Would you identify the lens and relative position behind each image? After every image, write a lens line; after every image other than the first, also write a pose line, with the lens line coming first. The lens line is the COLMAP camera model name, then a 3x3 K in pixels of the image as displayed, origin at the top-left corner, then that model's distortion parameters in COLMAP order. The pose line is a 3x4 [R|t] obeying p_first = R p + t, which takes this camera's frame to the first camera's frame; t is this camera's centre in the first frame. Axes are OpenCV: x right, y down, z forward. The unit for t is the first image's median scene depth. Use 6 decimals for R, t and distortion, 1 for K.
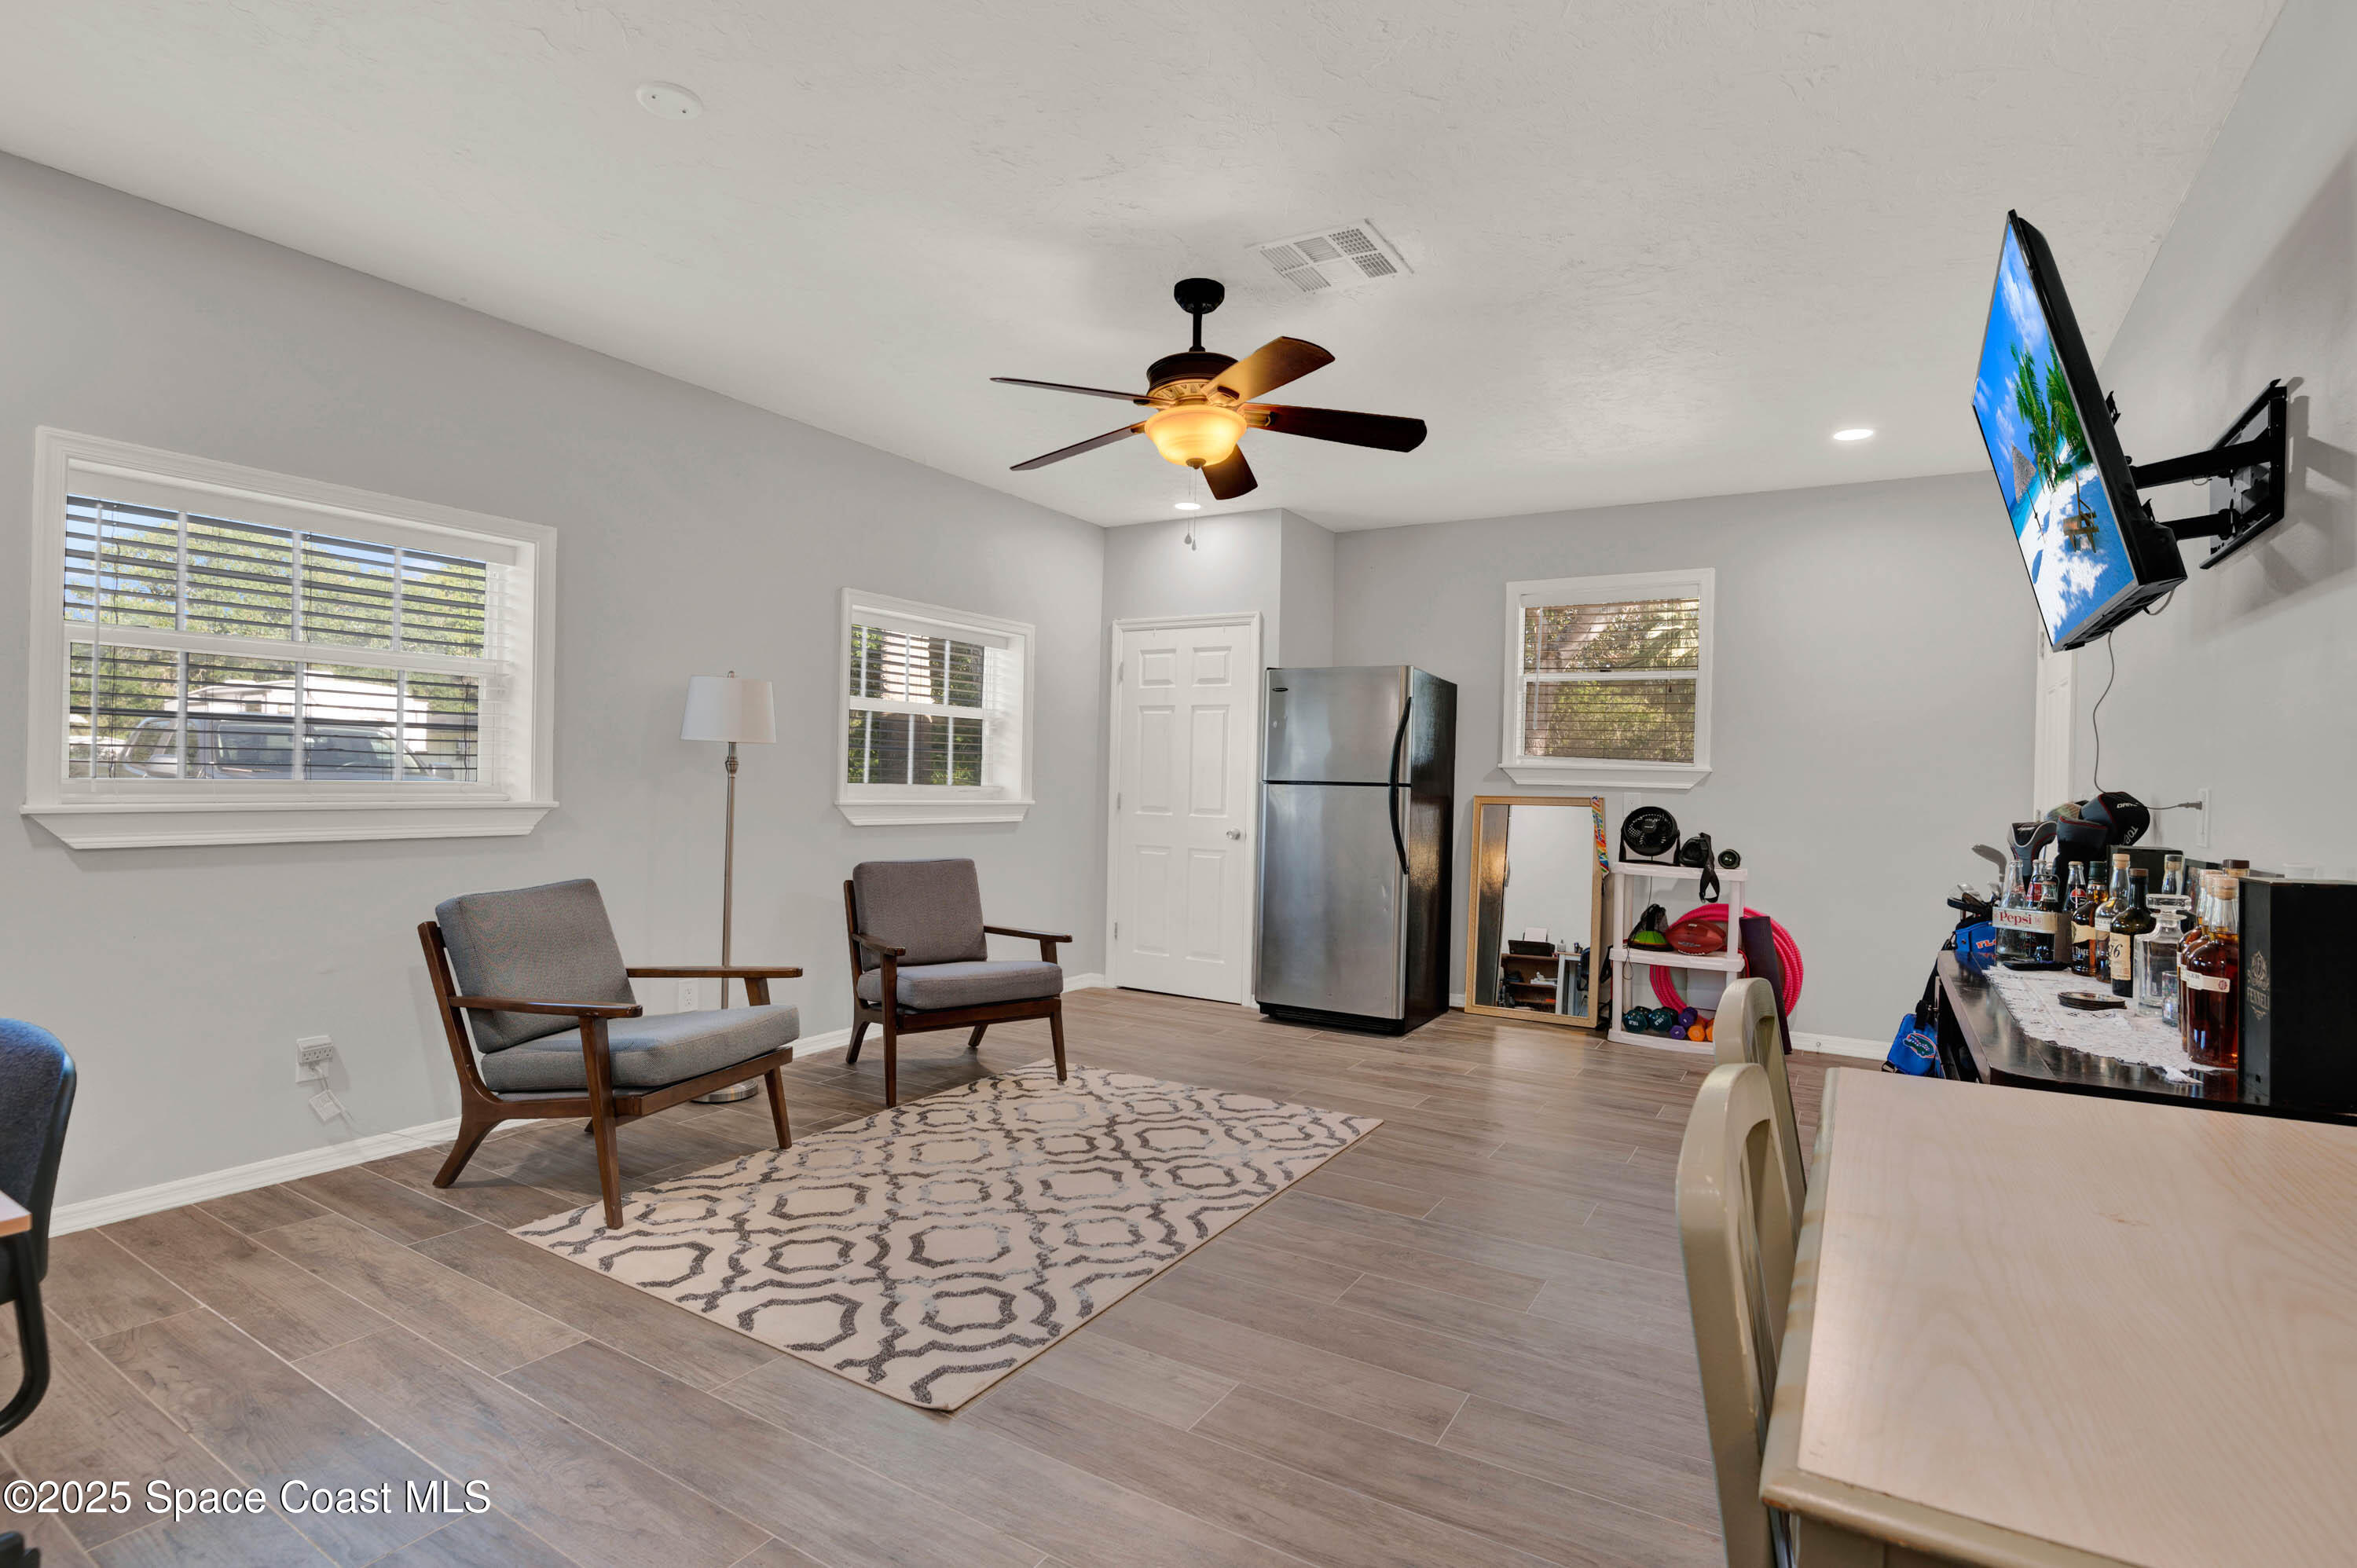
lens RADIAL K [[1117.4, 0, 1166.7], [0, 1117.4, 772.5], [0, 0, 1]] dist [-0.014163, -0.004575]
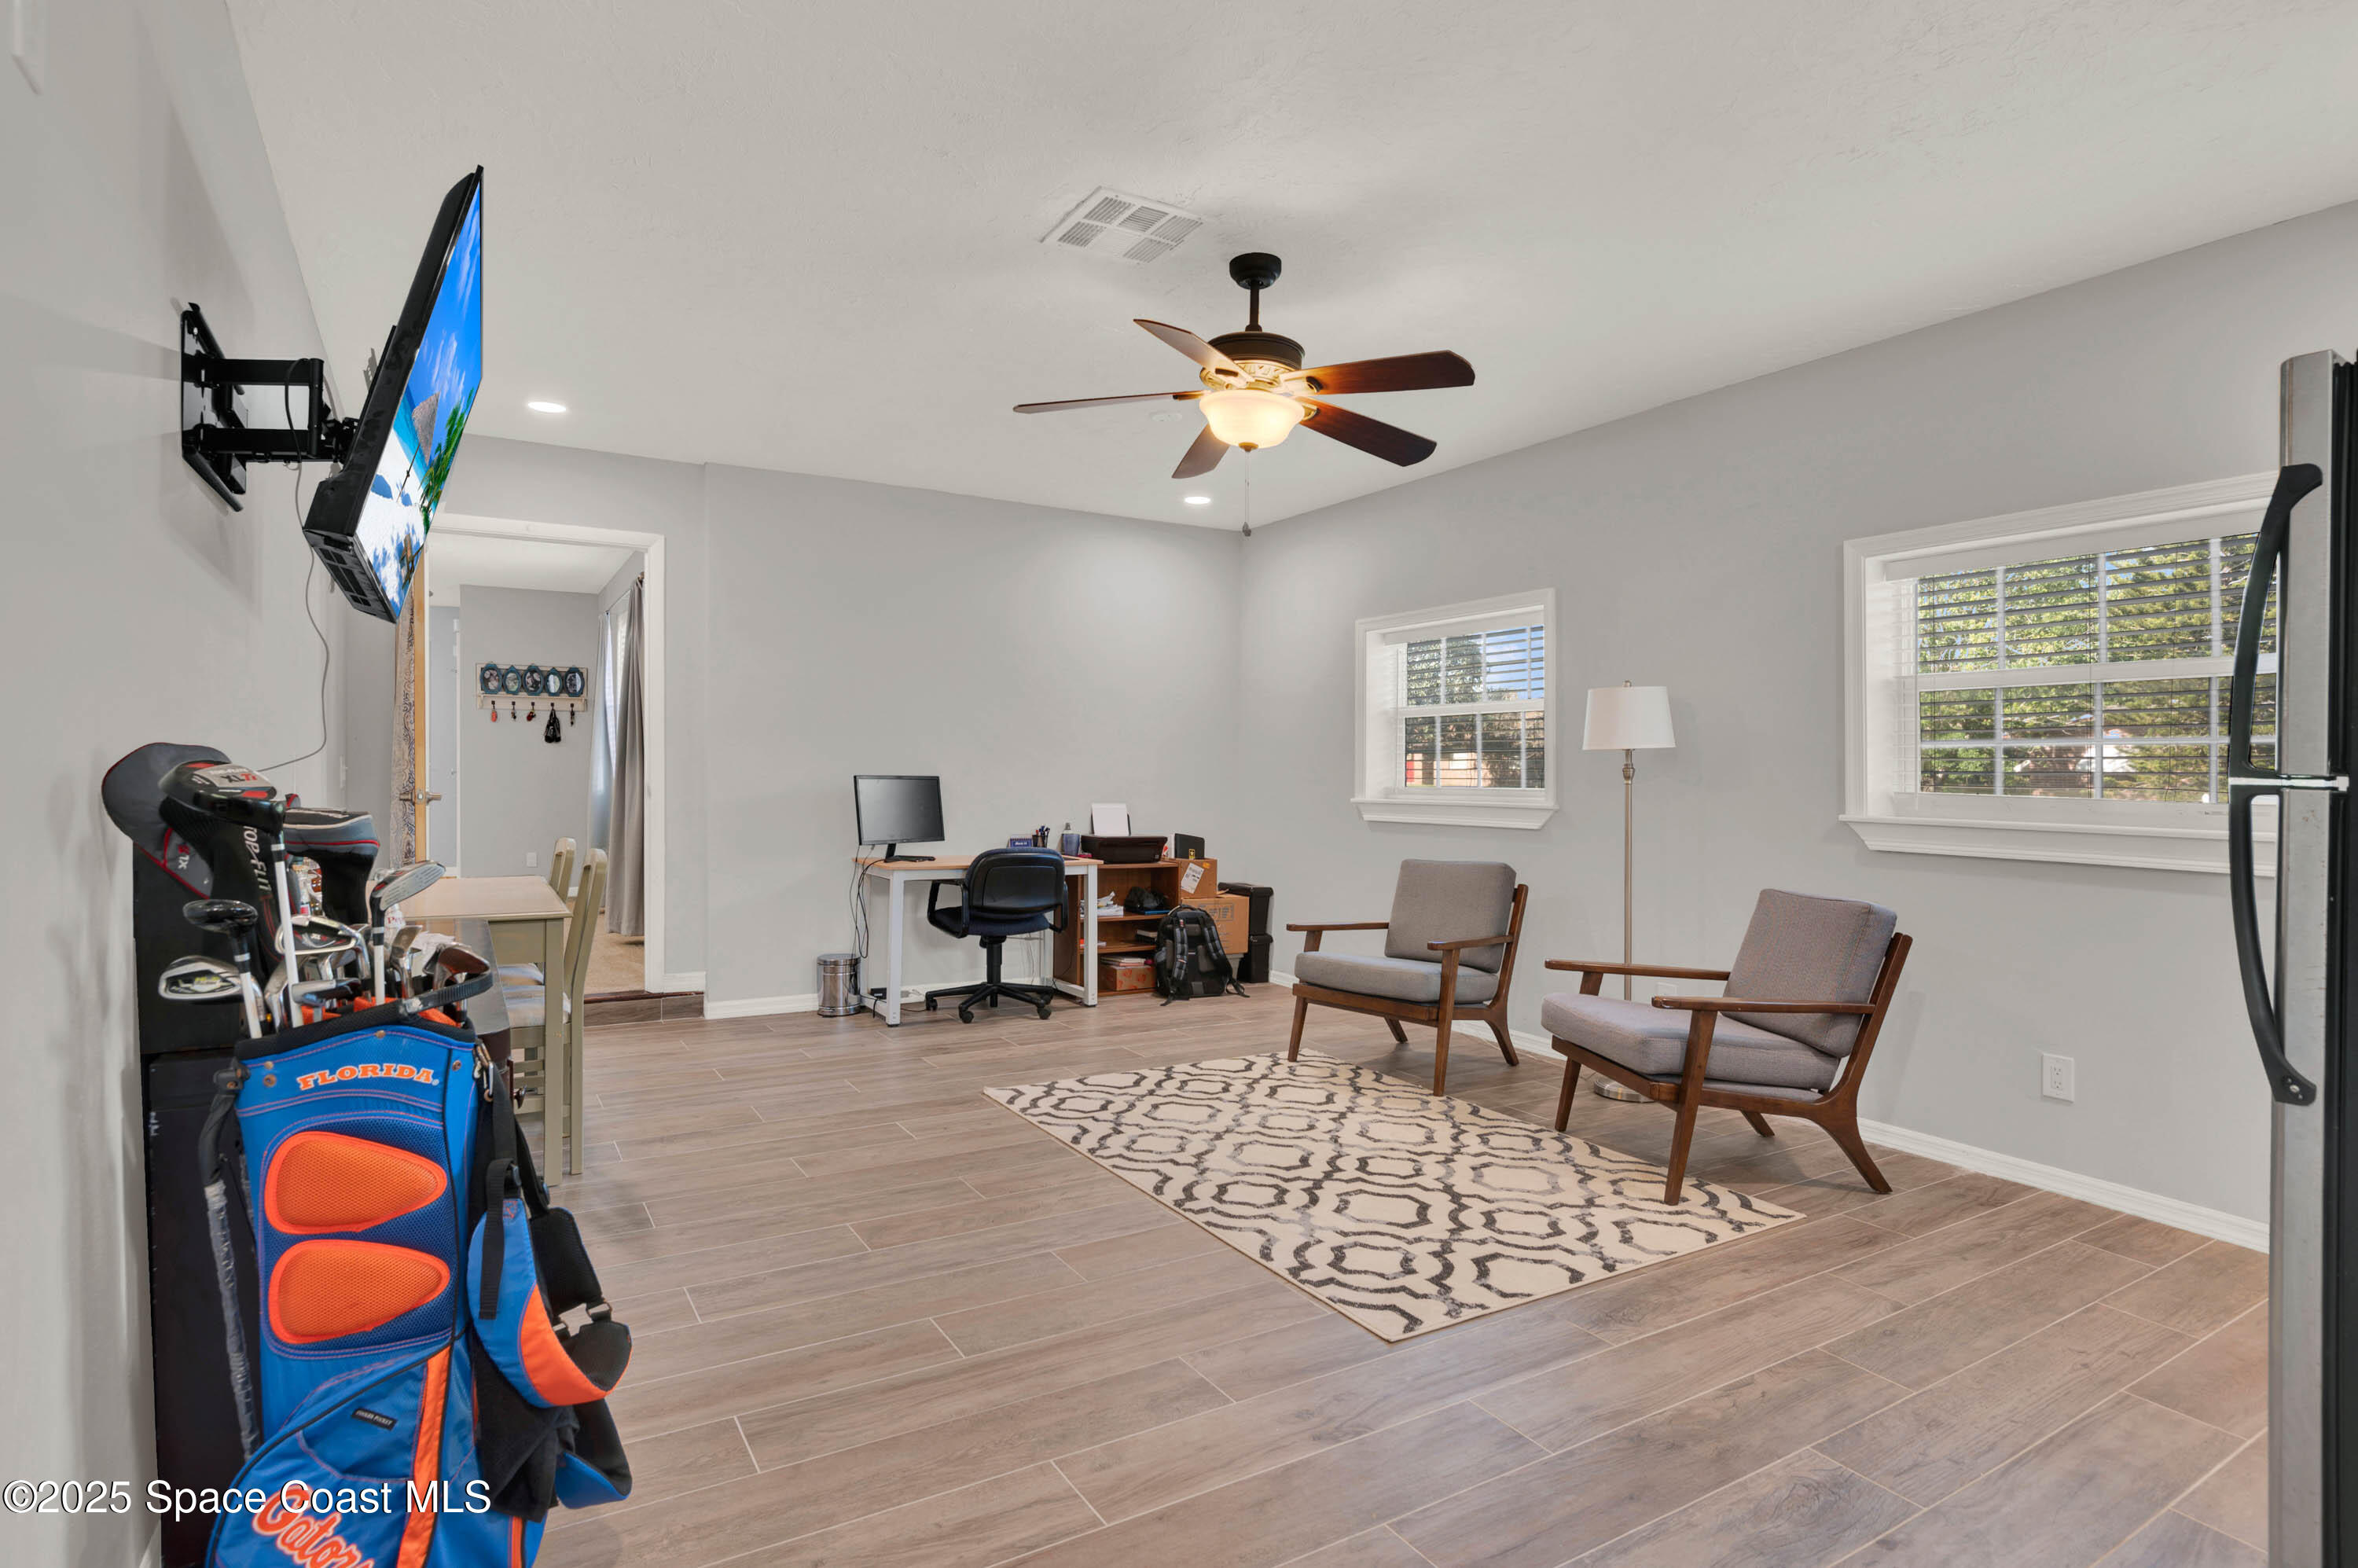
lens RADIAL K [[1156.7, 0, 1162.4], [0, 1156.7, 785.5], [0, 0, 1]] dist [-0.018394, -0.000897]
pose [[-0.439744, -0.018699, -0.897929, 0.878234], [-0.021709, 0.999712, -0.010187, 0.029045], [0.897861, 0.015014, -0.440023, 1.266718]]
